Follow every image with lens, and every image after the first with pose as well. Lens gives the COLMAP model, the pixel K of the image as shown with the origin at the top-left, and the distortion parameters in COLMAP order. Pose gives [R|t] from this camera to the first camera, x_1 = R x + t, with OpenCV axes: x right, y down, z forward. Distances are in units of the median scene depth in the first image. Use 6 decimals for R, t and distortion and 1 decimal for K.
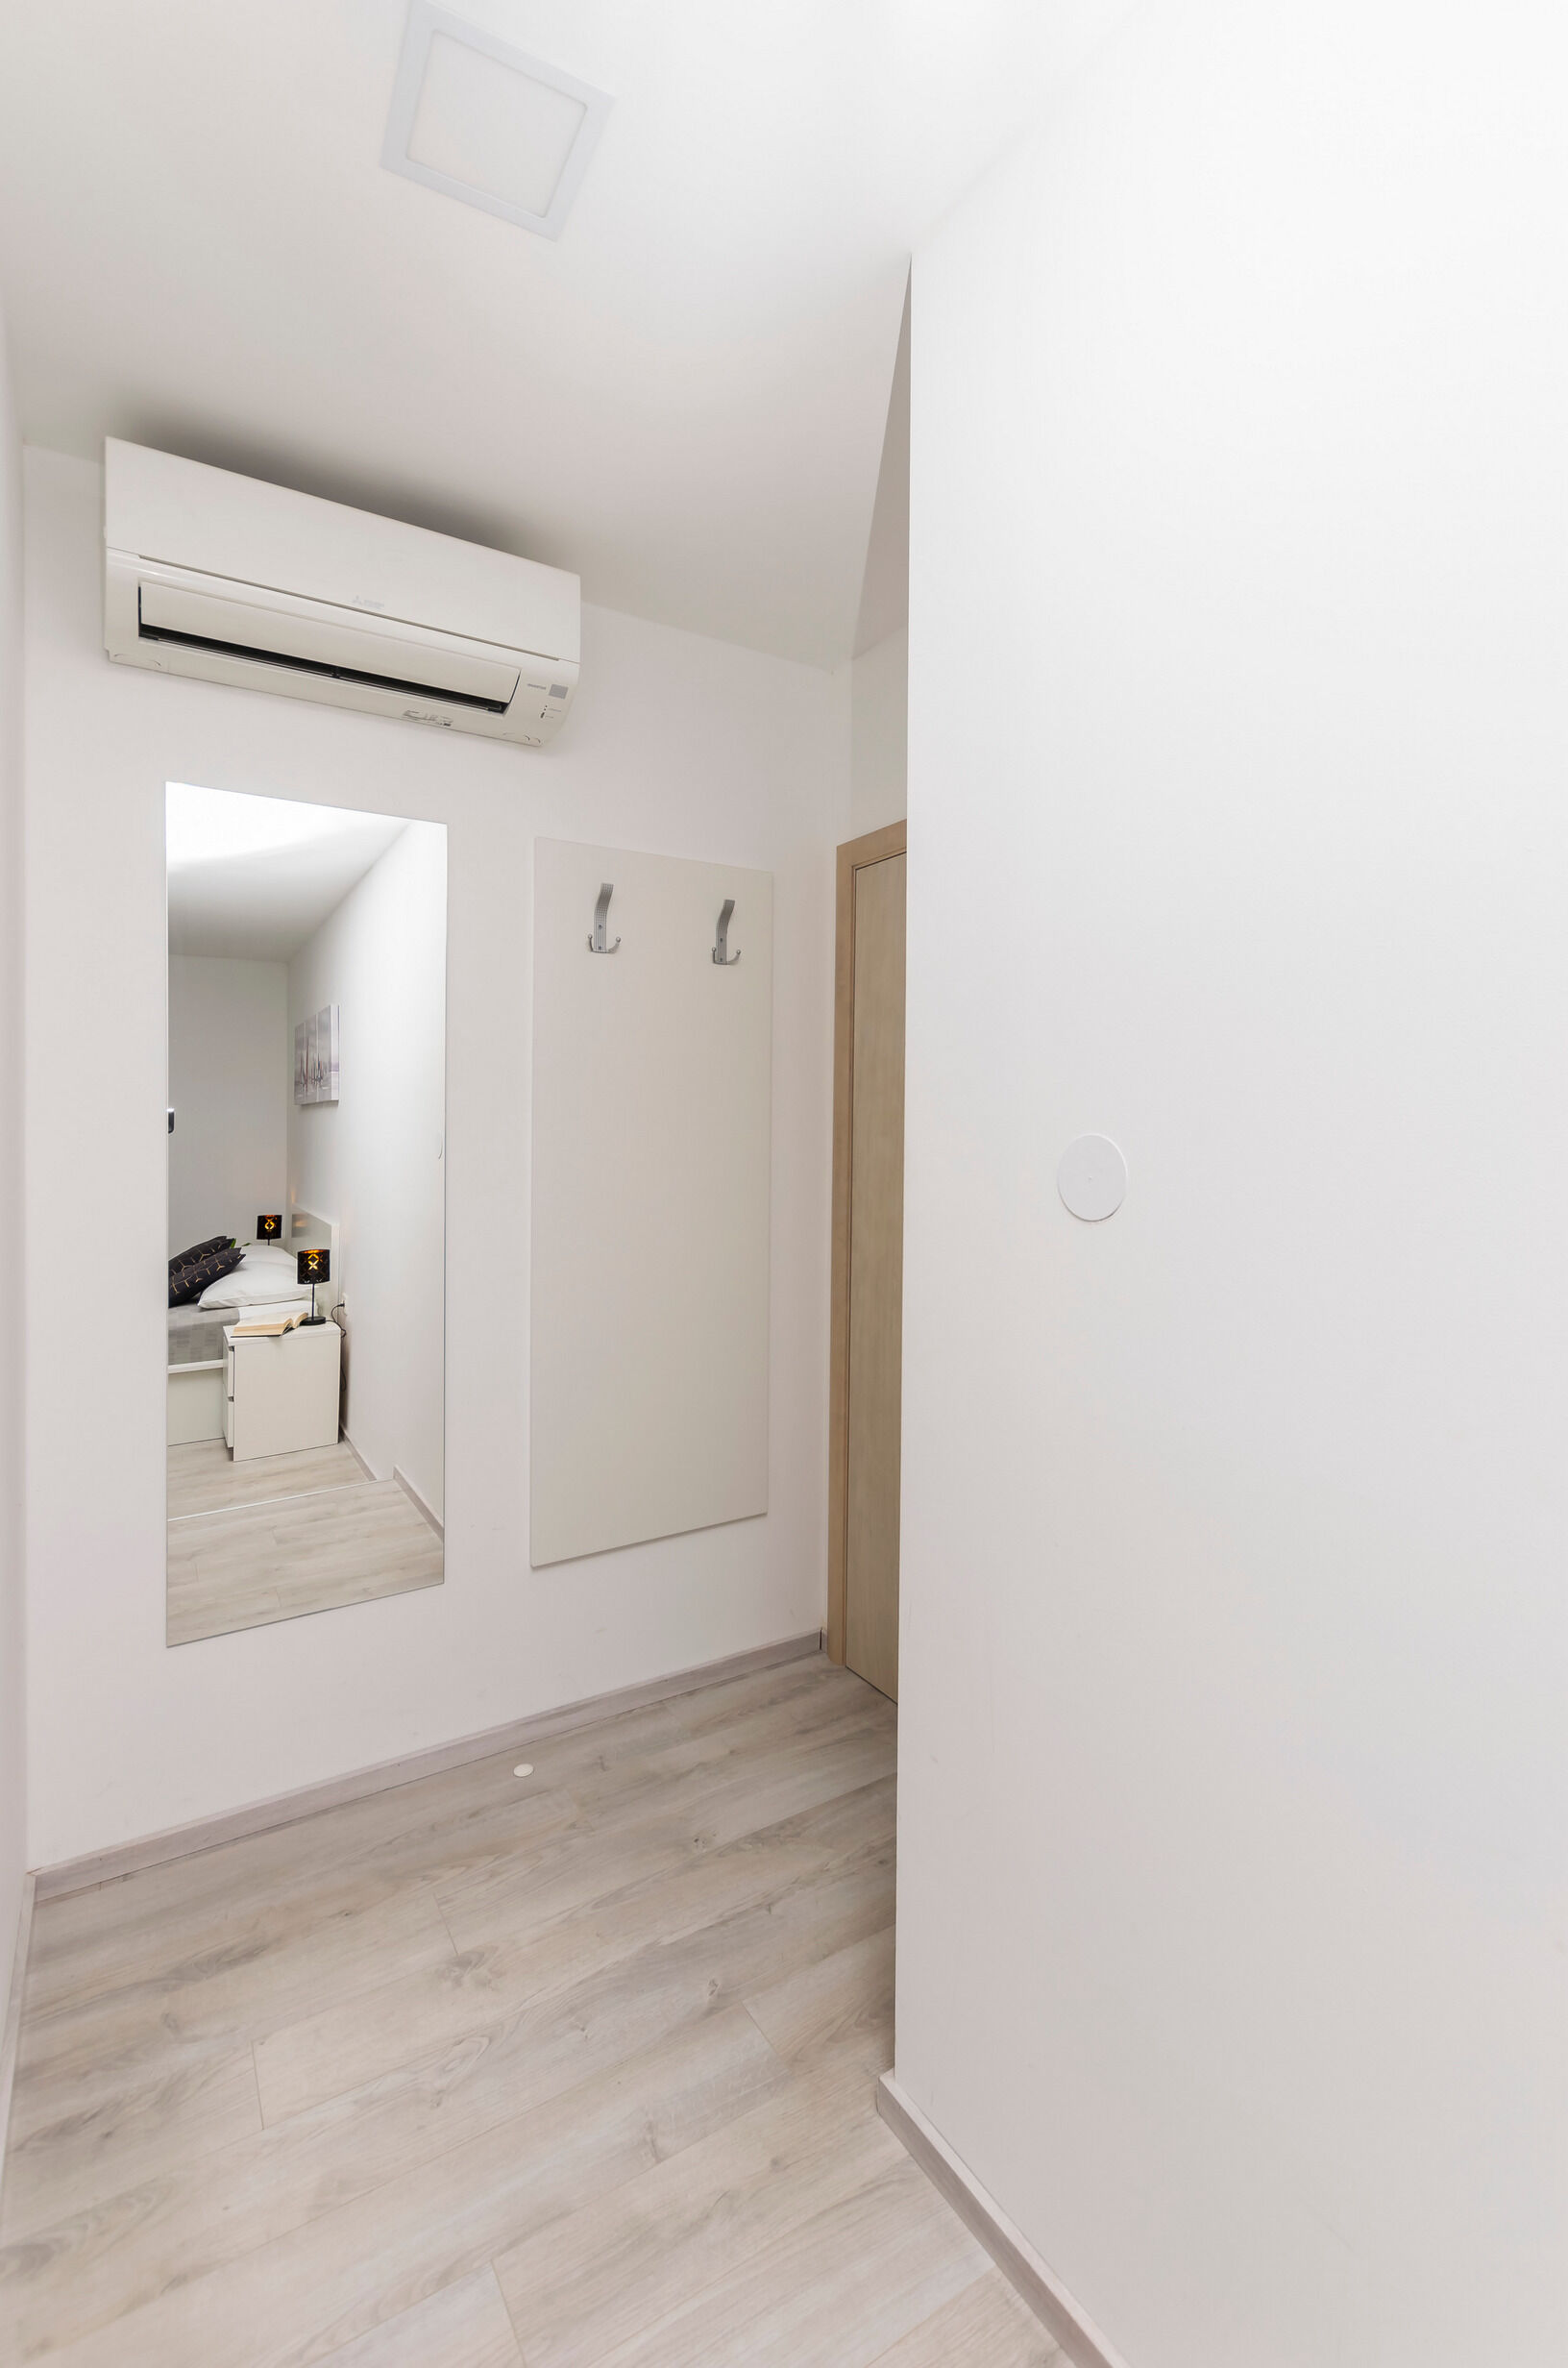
lens RADIAL K [[1020.3, 0, 781.7], [0, 1020.3, 1145.9], [0, 0, 1]] dist [0.012233, -0.005673]
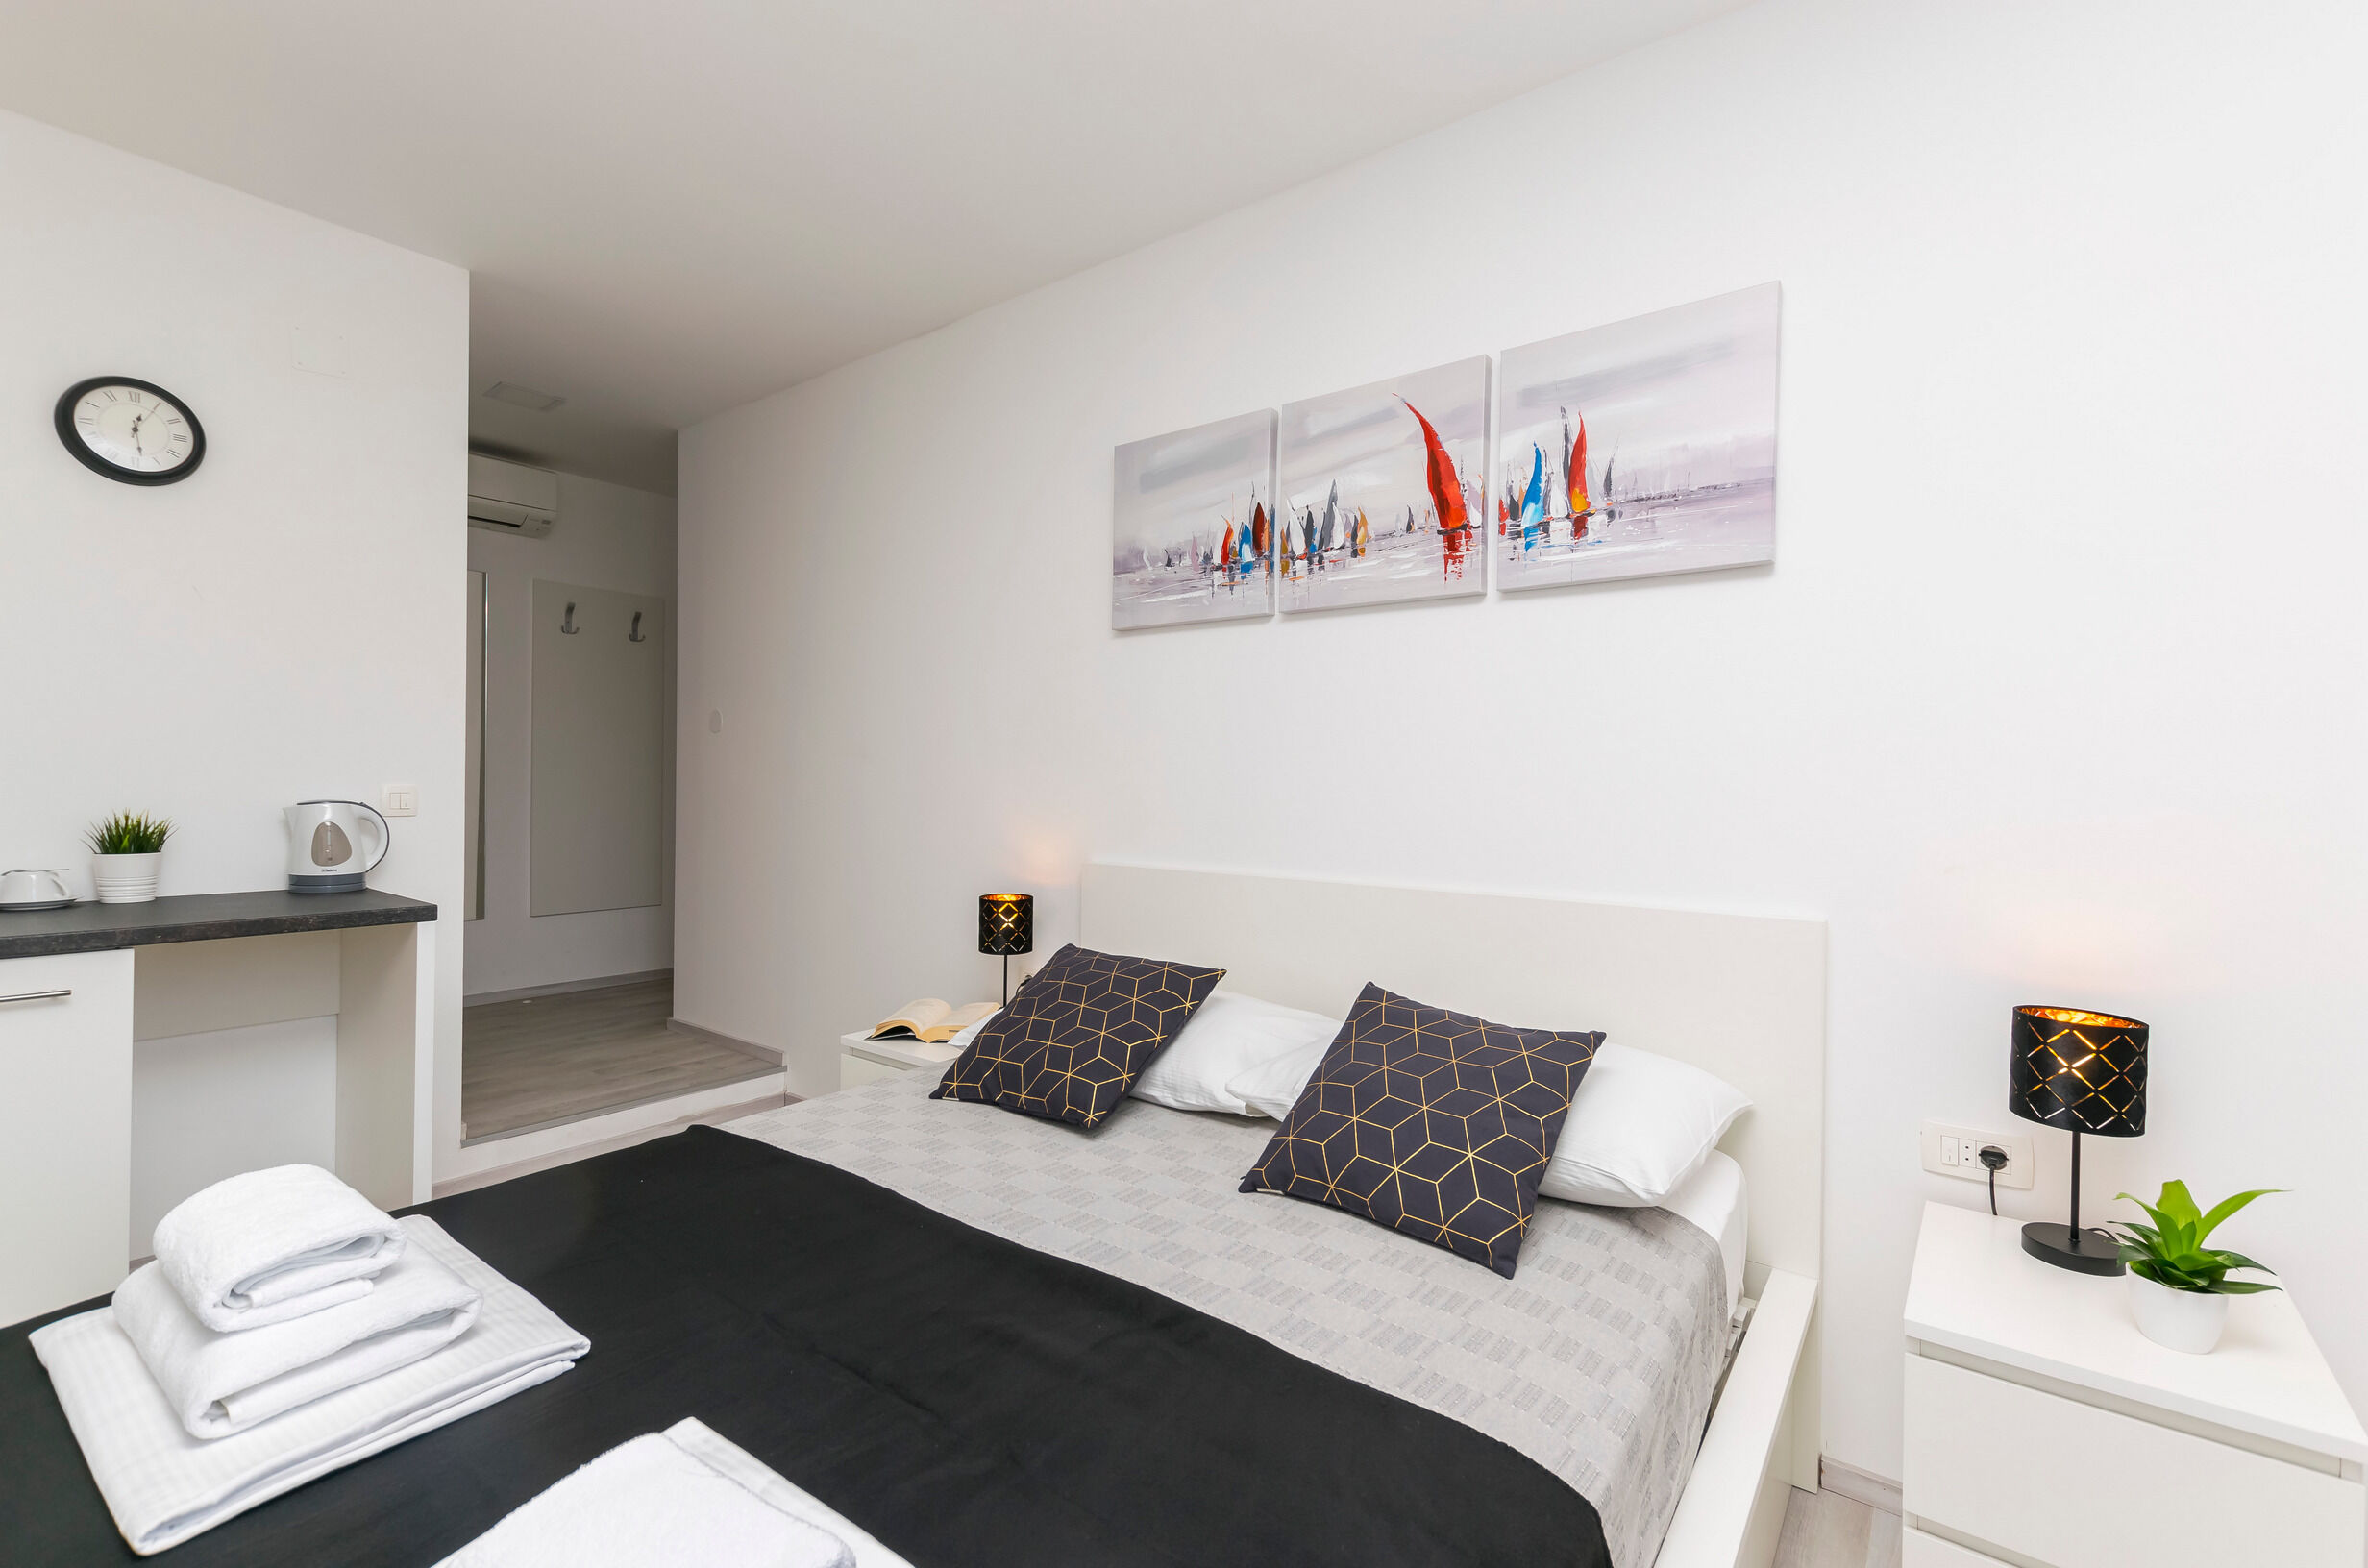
lens RADIAL K [[1020.3, 0, 1196.1], [0, 1020.3, 781.4], [0, 0, 1]] dist [0.012233, -0.005673]
pose [[0.935362, 0.002902, 0.353681, 0.137225], [-0.002508, 0.999996, -0.001570, 0.055427], [-0.353684, 0.000582, 0.935365, -0.685171]]
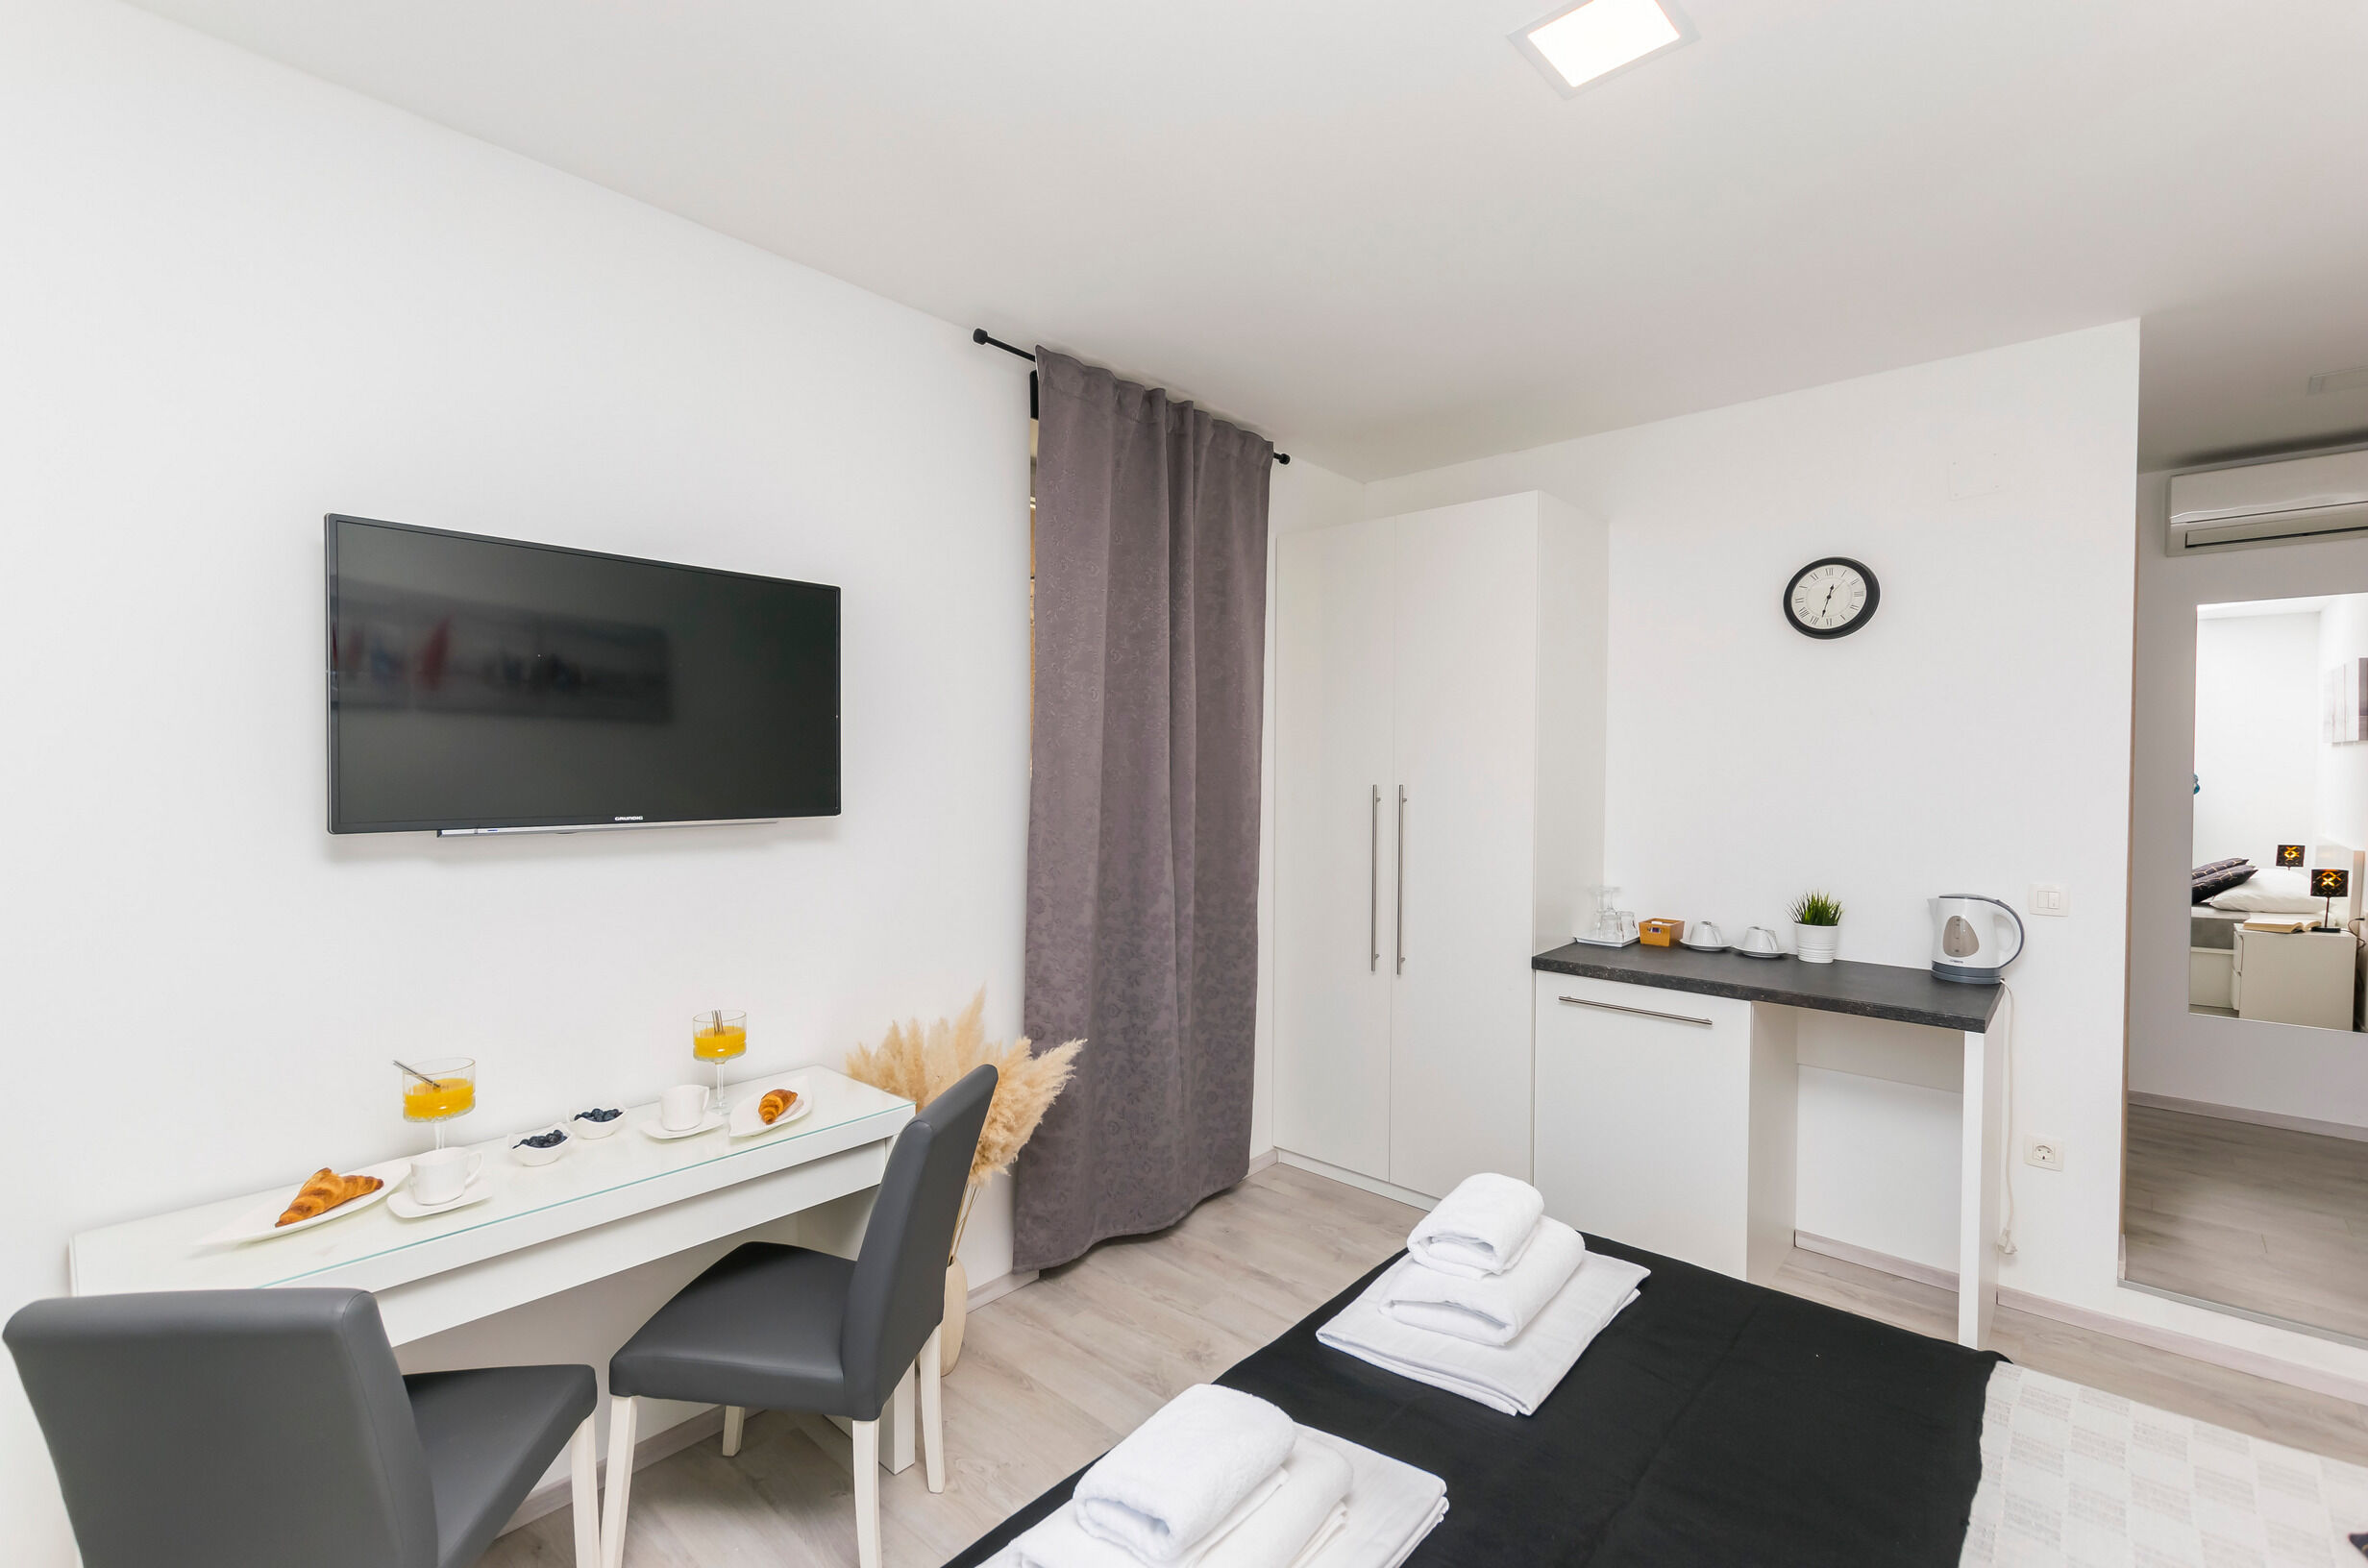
lens RADIAL K [[1031.3, 0, 1185.7], [0, 1031.3, 790.2], [0, 0, 1]] dist [0.000873, -0.000682]
pose [[0.266804, 0.016896, -0.963603, 0.342307], [-0.006716, 0.999855, 0.015672, 0.000594], [0.963727, 0.002290, 0.266879, -0.602031]]
